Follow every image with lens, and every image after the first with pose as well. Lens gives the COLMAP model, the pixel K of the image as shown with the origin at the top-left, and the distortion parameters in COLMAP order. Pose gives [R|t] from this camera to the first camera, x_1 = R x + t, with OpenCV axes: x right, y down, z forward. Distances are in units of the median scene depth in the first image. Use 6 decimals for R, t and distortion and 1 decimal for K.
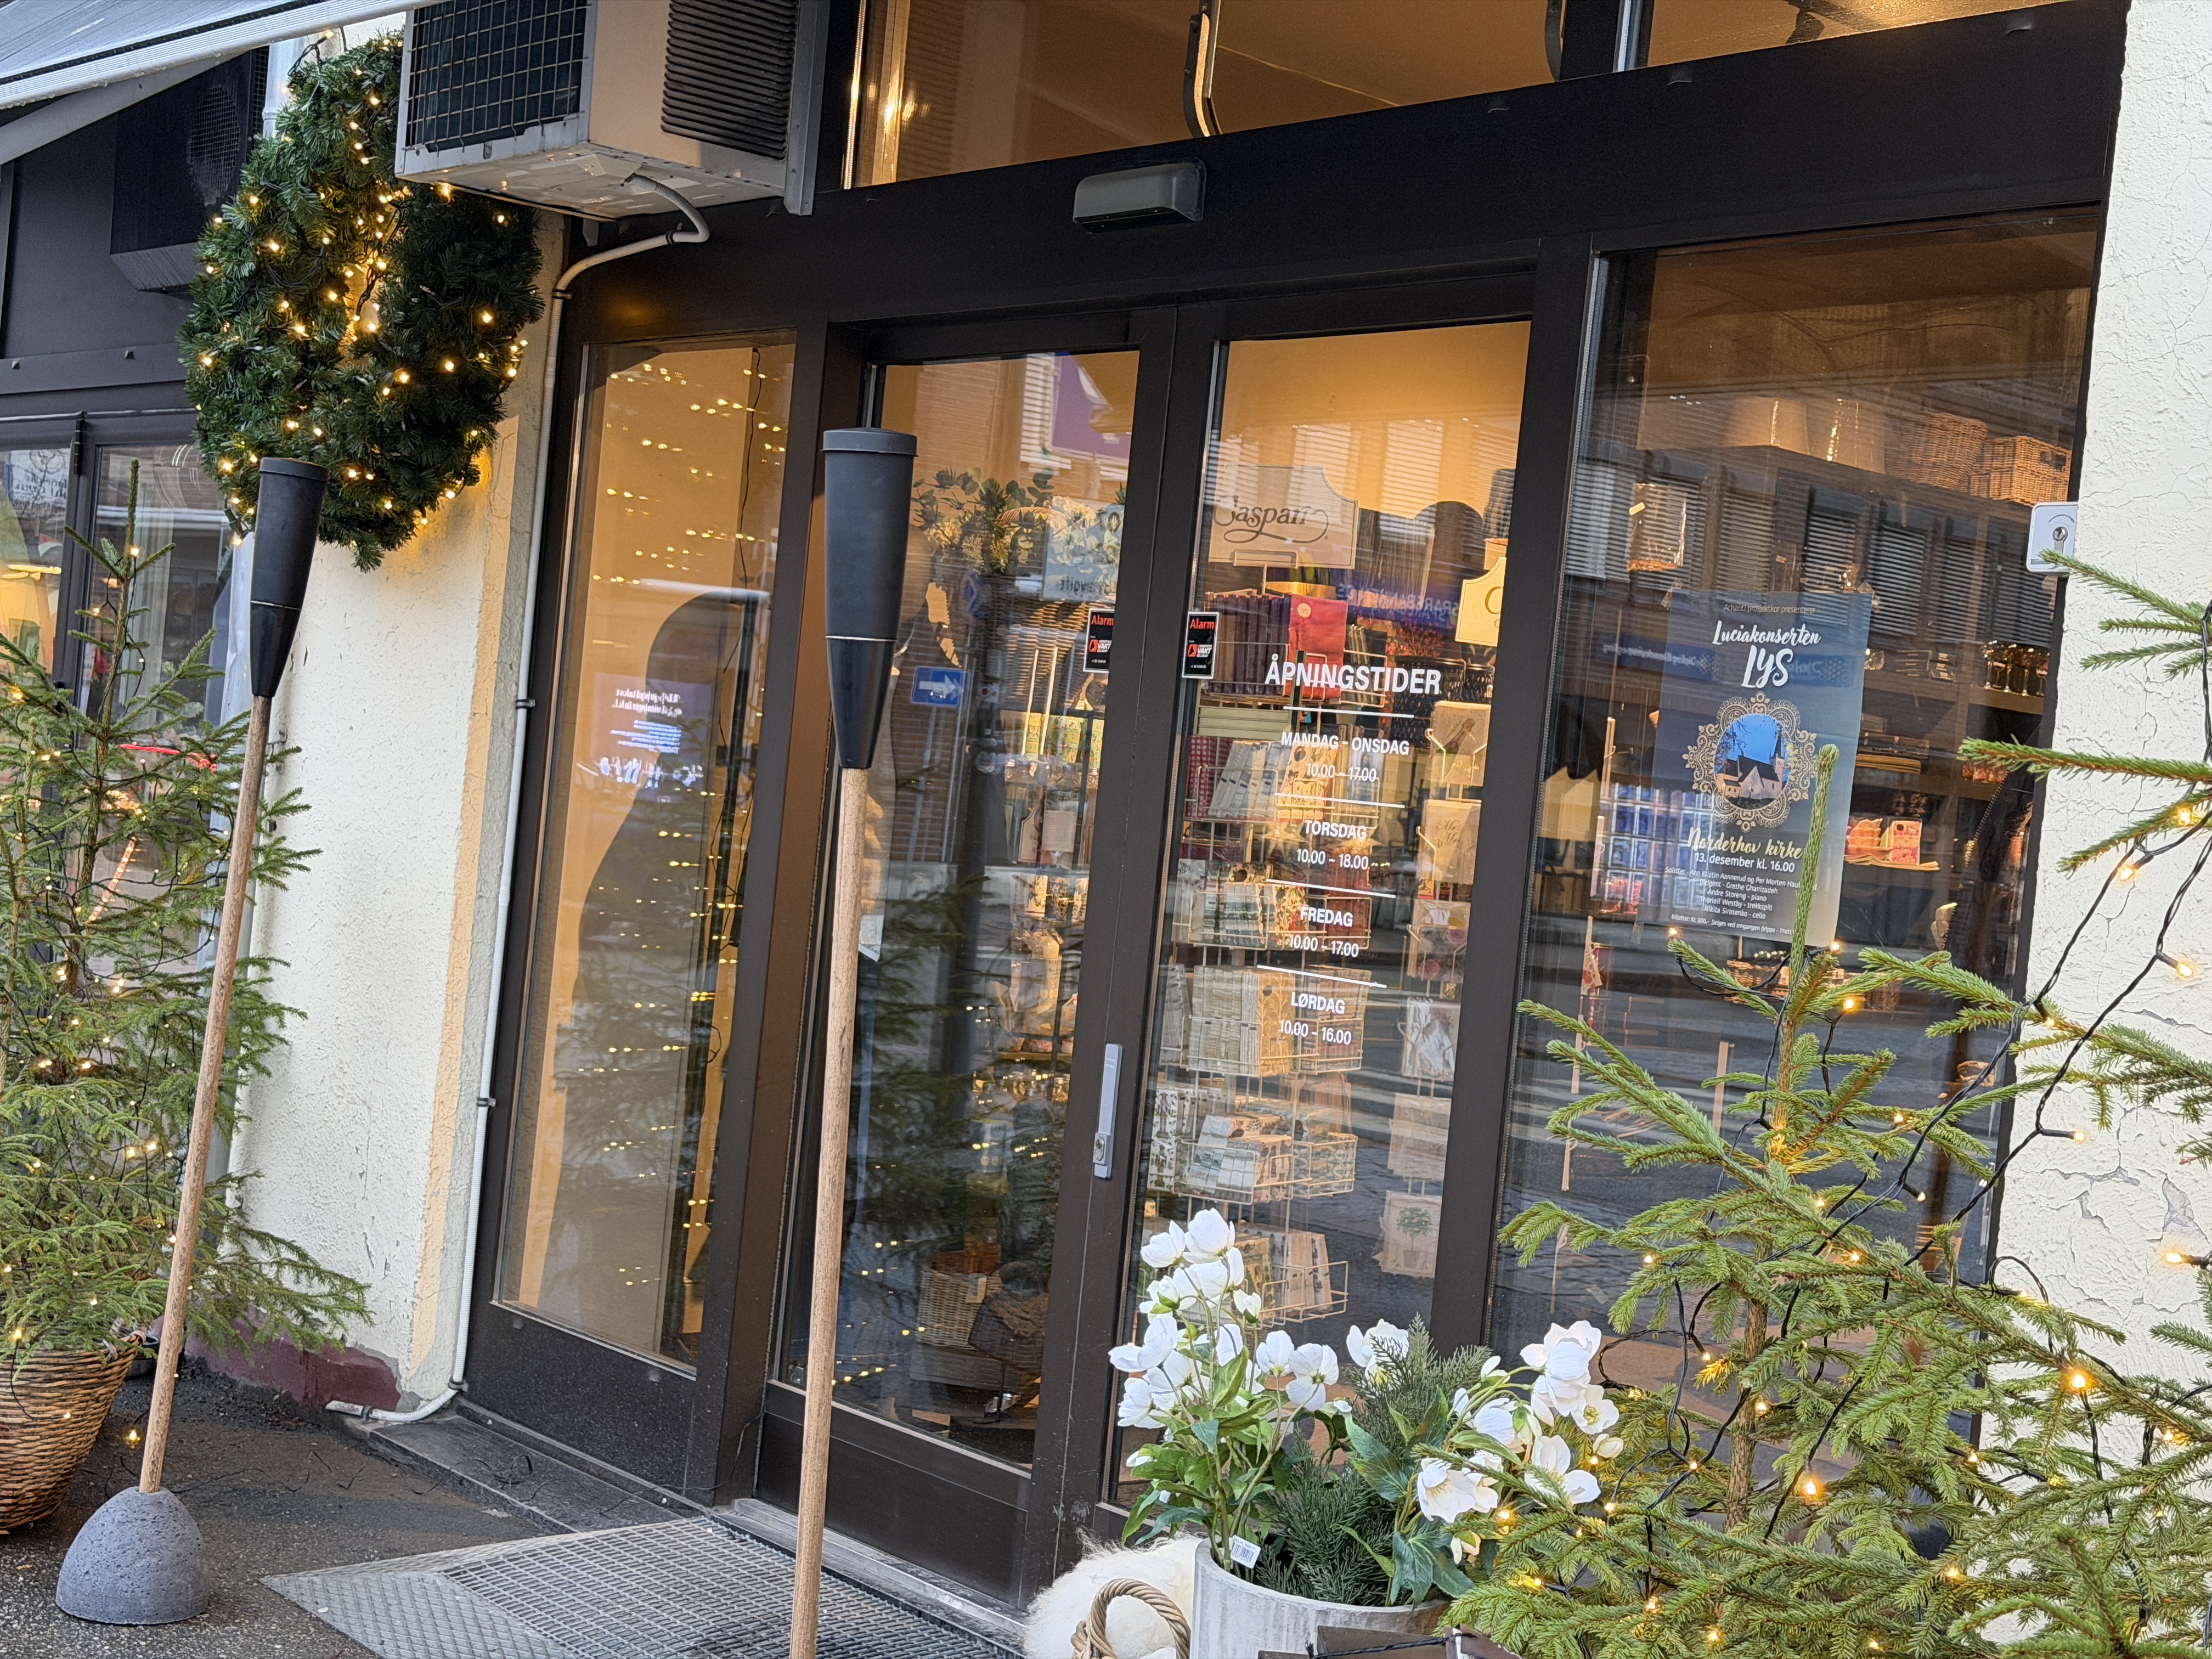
lens RADIAL K [[3035.2, 0, 1106.0], [0, 3035.2, 829.5], [0, 0, 1]] dist [0.149892, -0.106173]
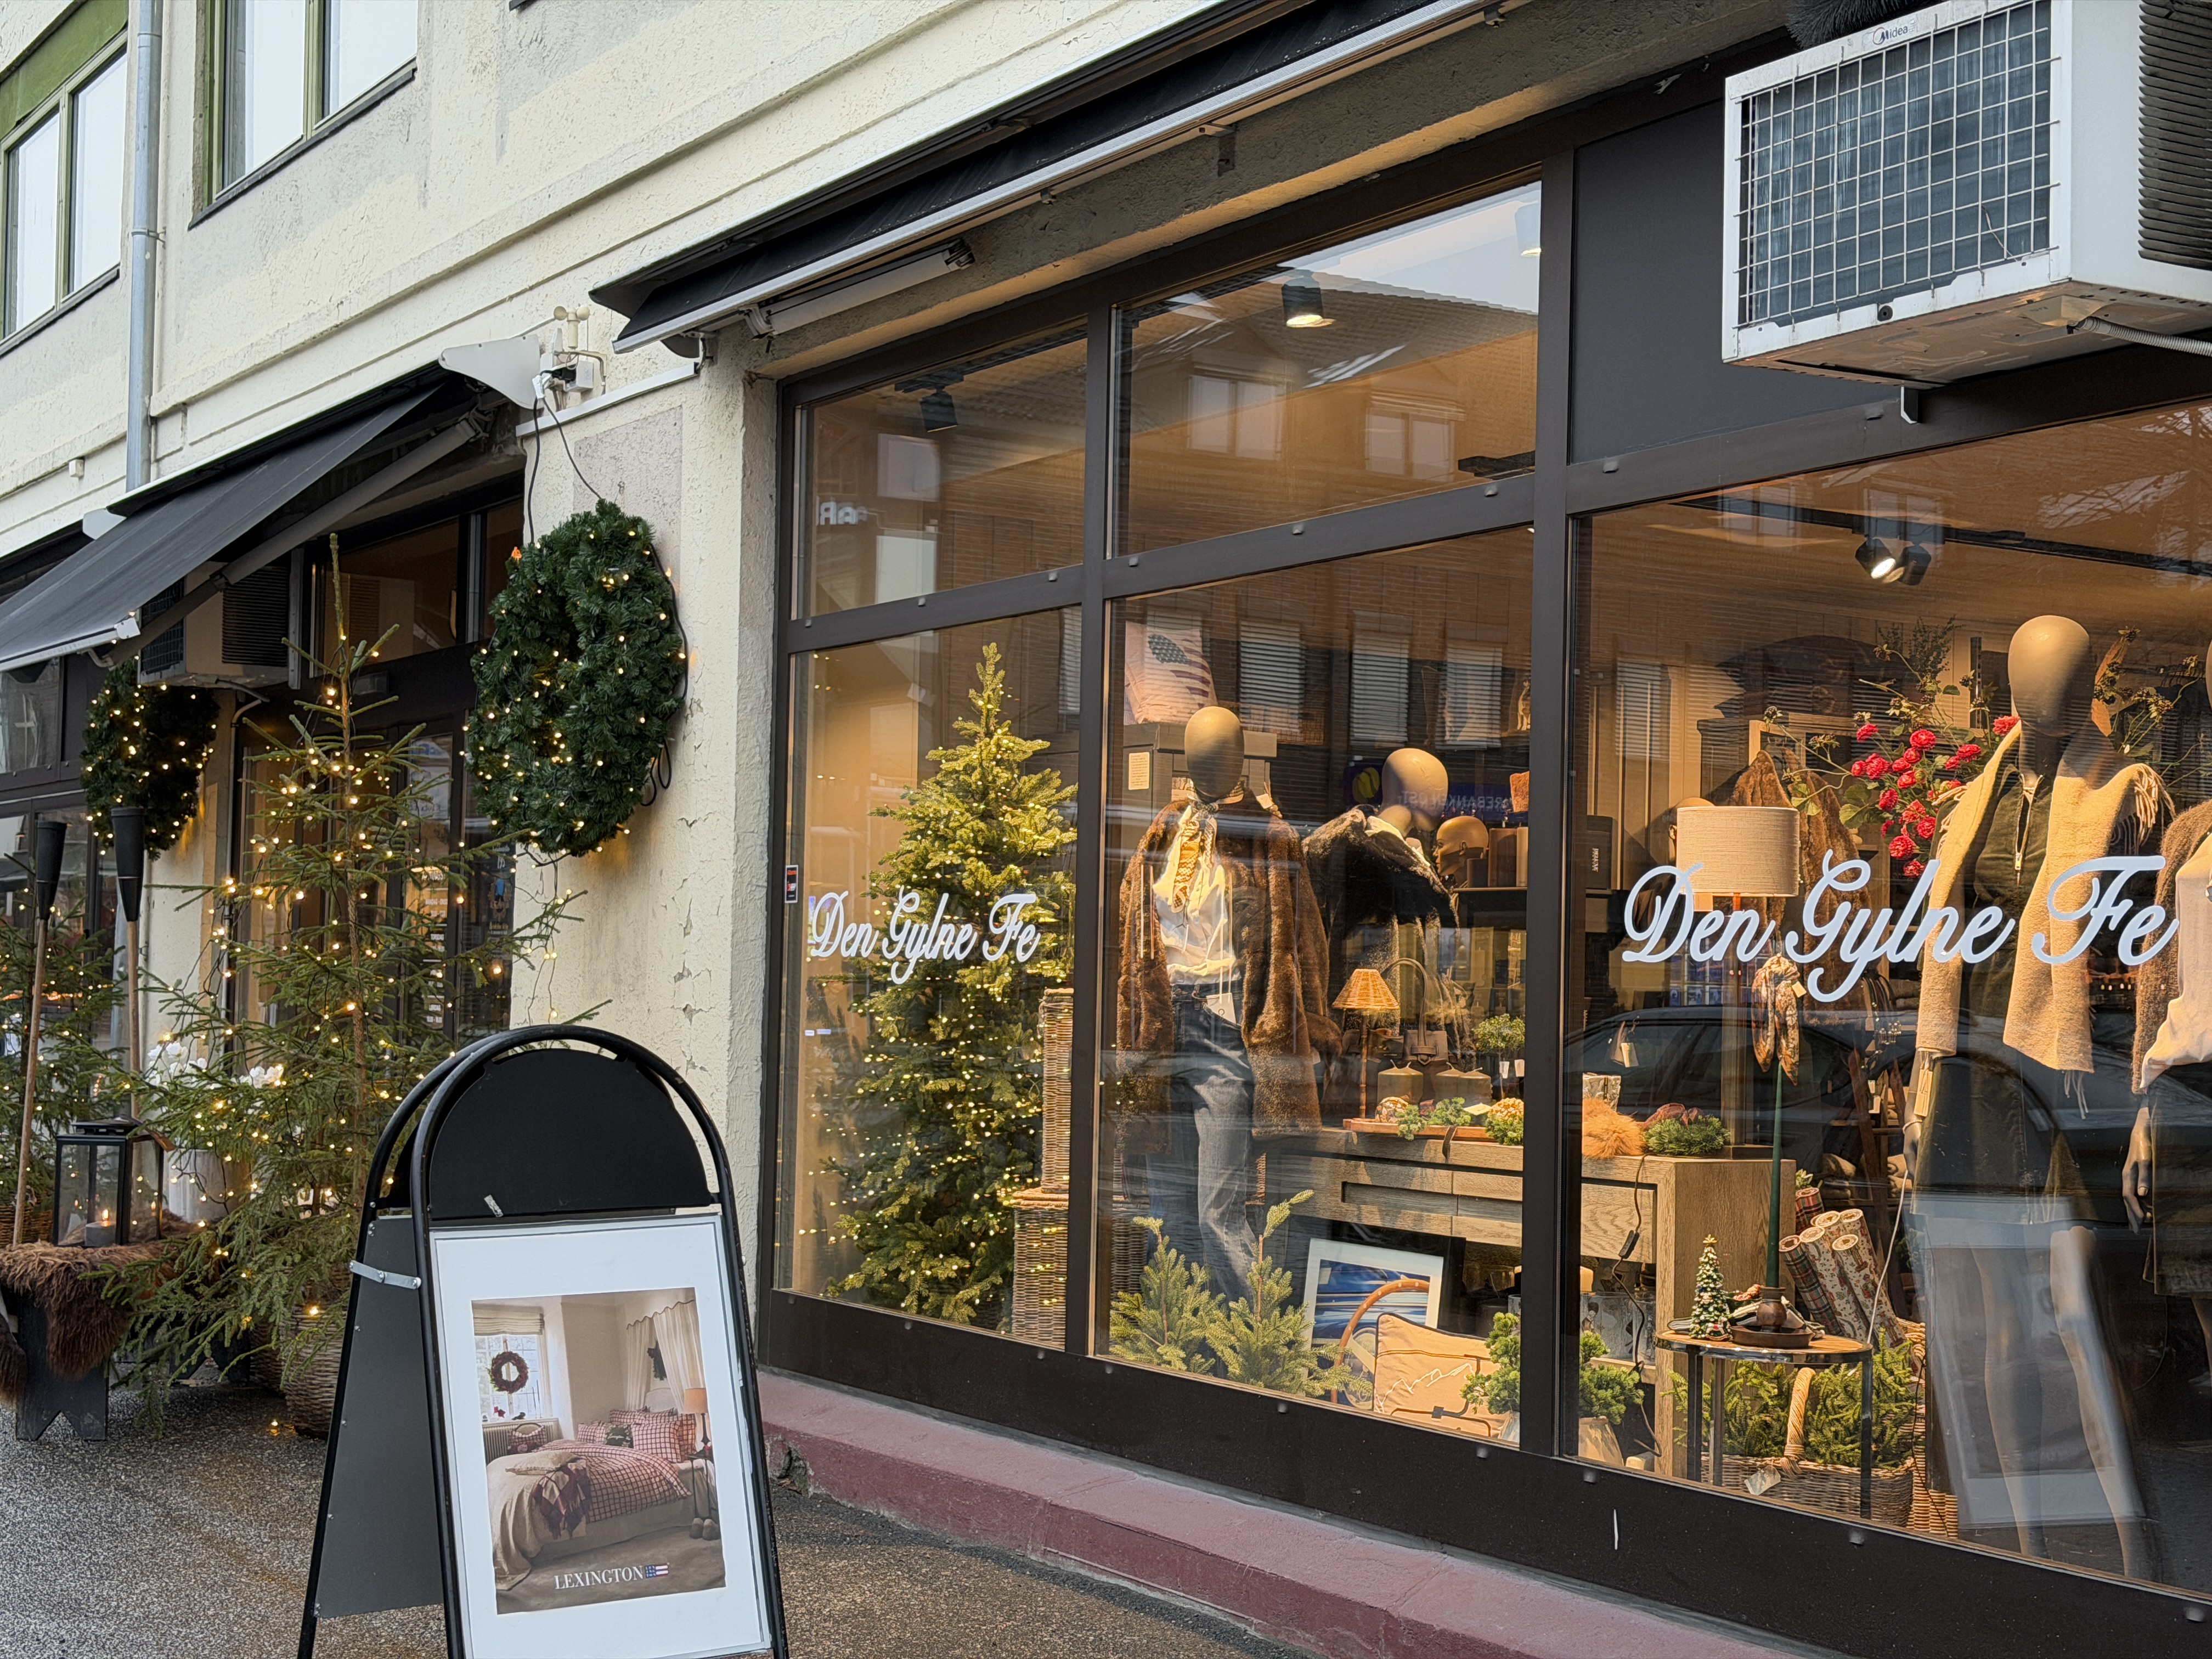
lens RADIAL K [[3013.3, 0, 1101.4], [0, 3013.3, 852.8], [0, 0, 1]] dist [0.152172, -0.124617]
pose [[0.986768, -0.083828, -0.138784, 0.741525], [0.075290, 0.994996, -0.065677, 0.104675], [0.143595, 0.054359, 0.988143, -1.061874]]
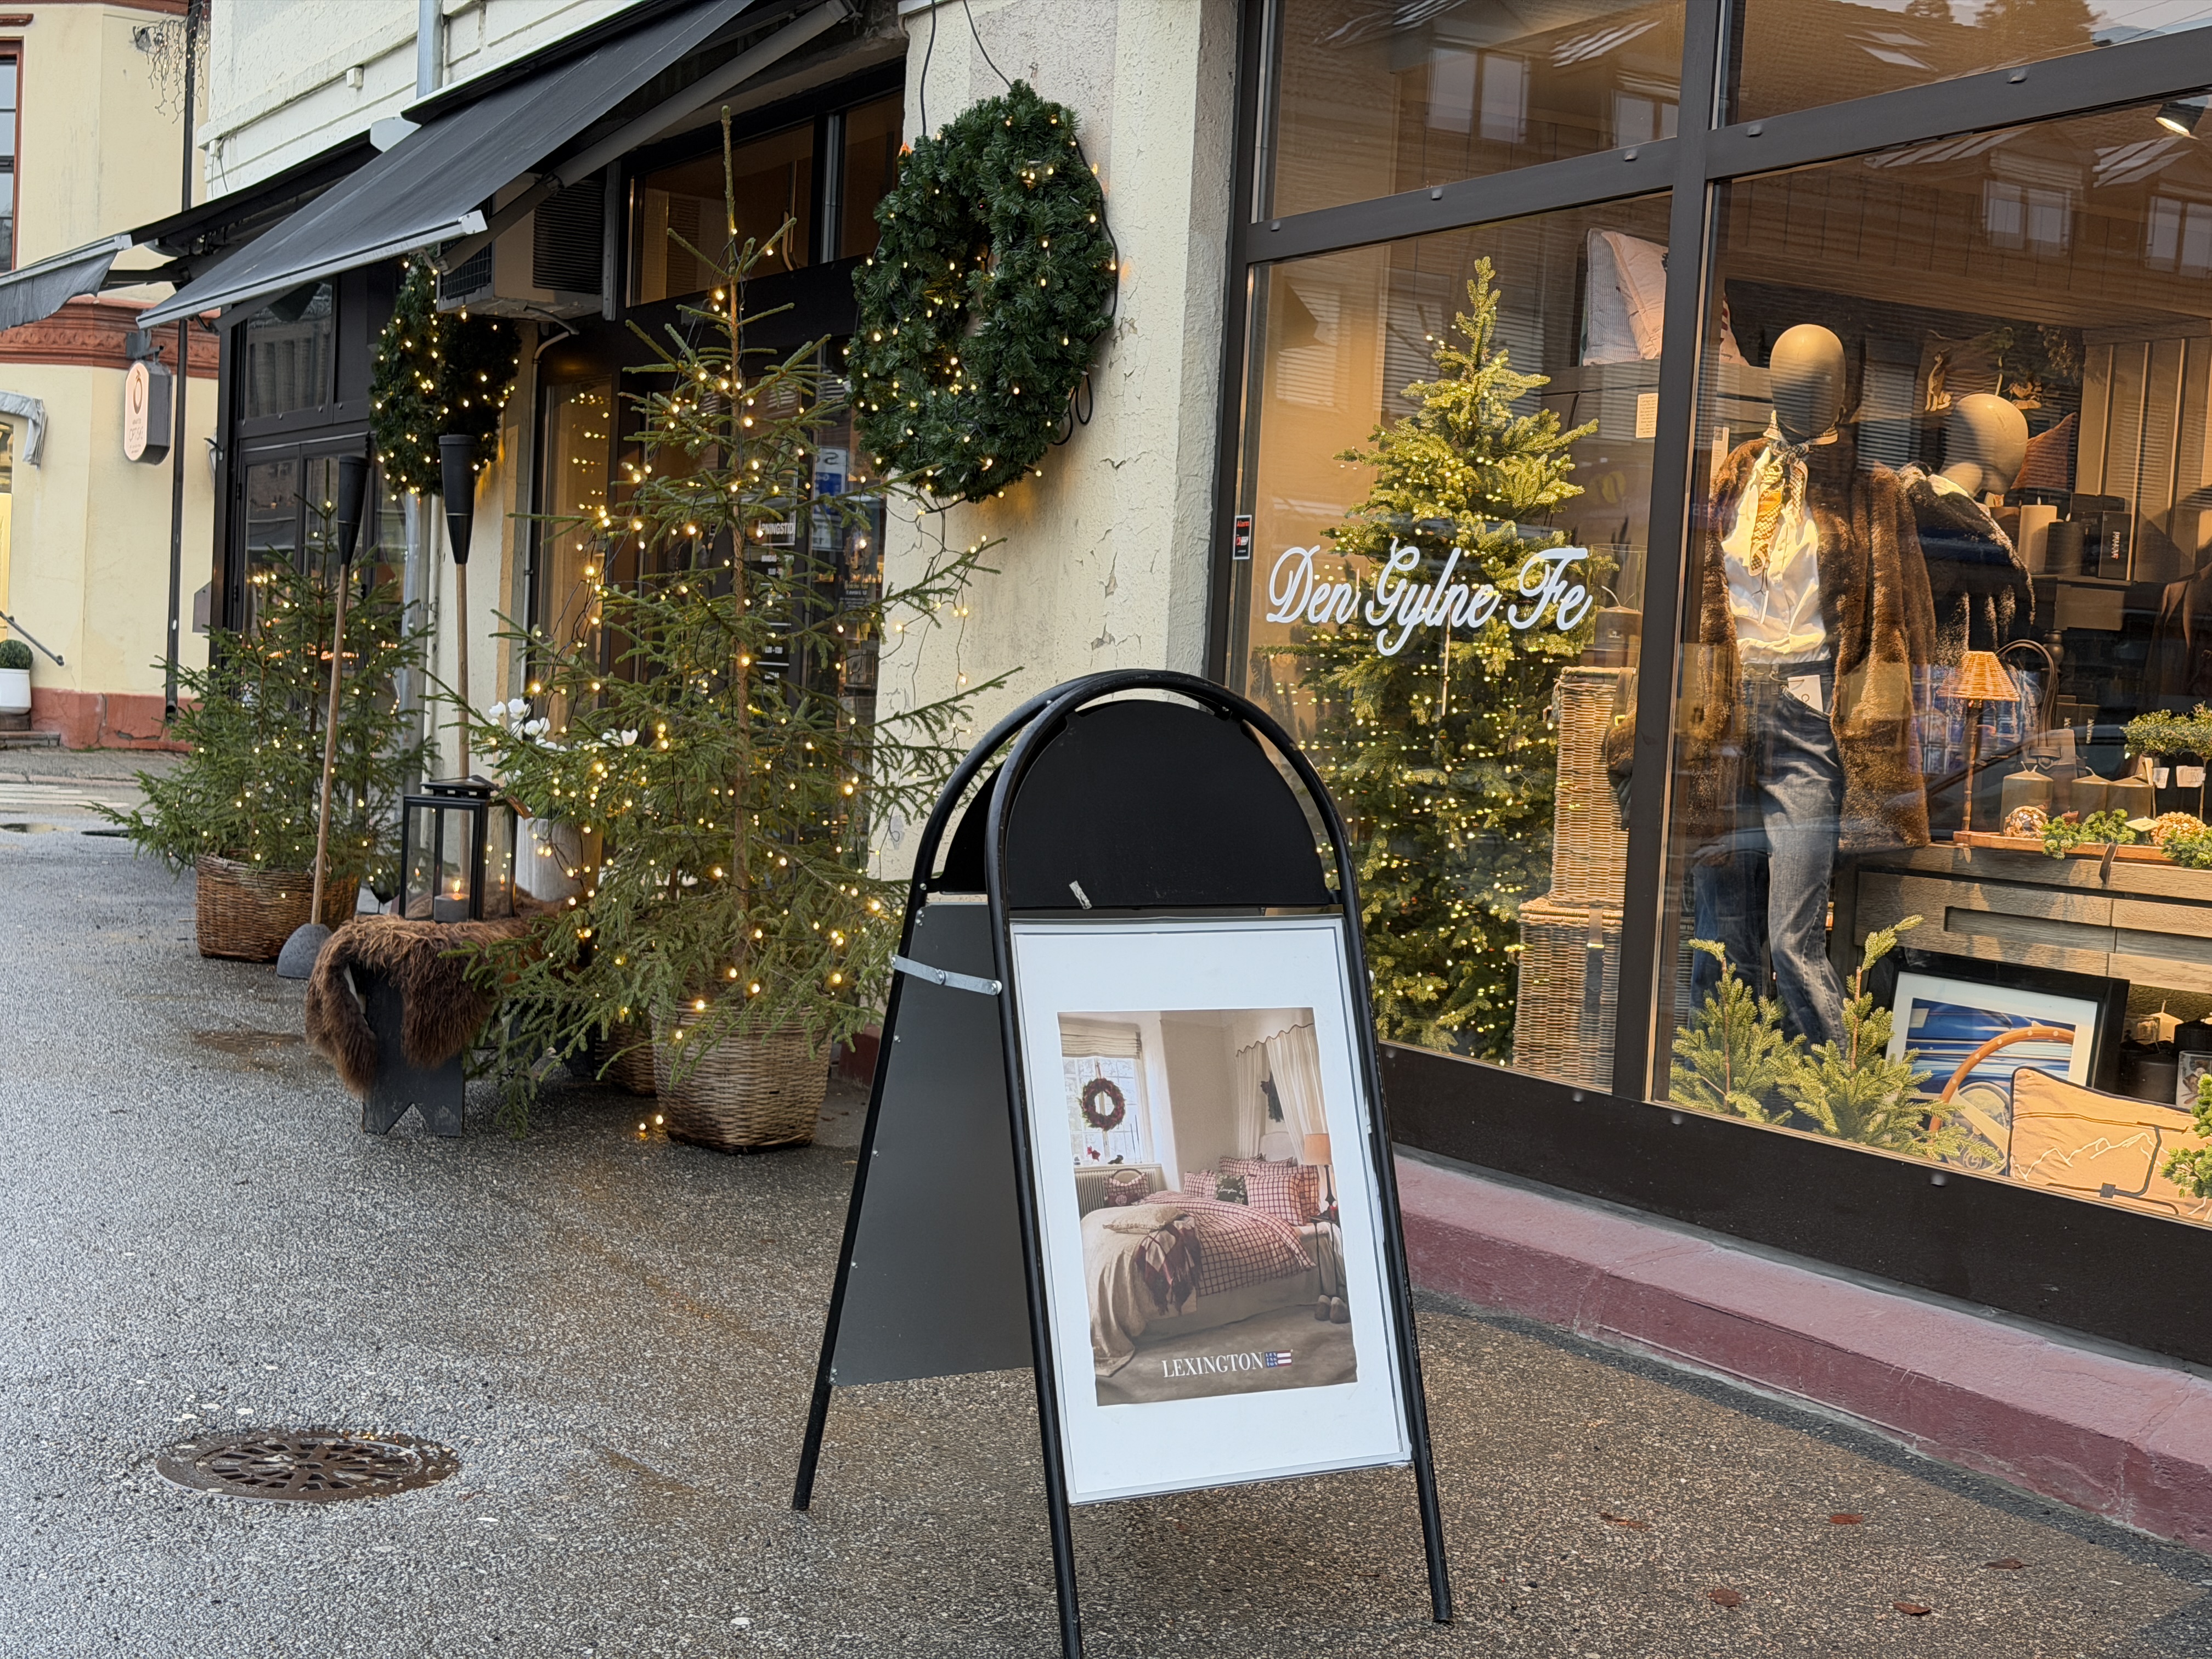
lens RADIAL K [[3035.2, 0, 1106.0], [0, 3035.2, 829.5], [0, 0, 1]] dist [0.149892, -0.106173]
pose [[0.979388, -0.036553, -0.198651, 0.580471], [0.040975, 0.998995, 0.018193, 0.108209], [0.197786, -0.025958, 0.979901, -0.888681]]
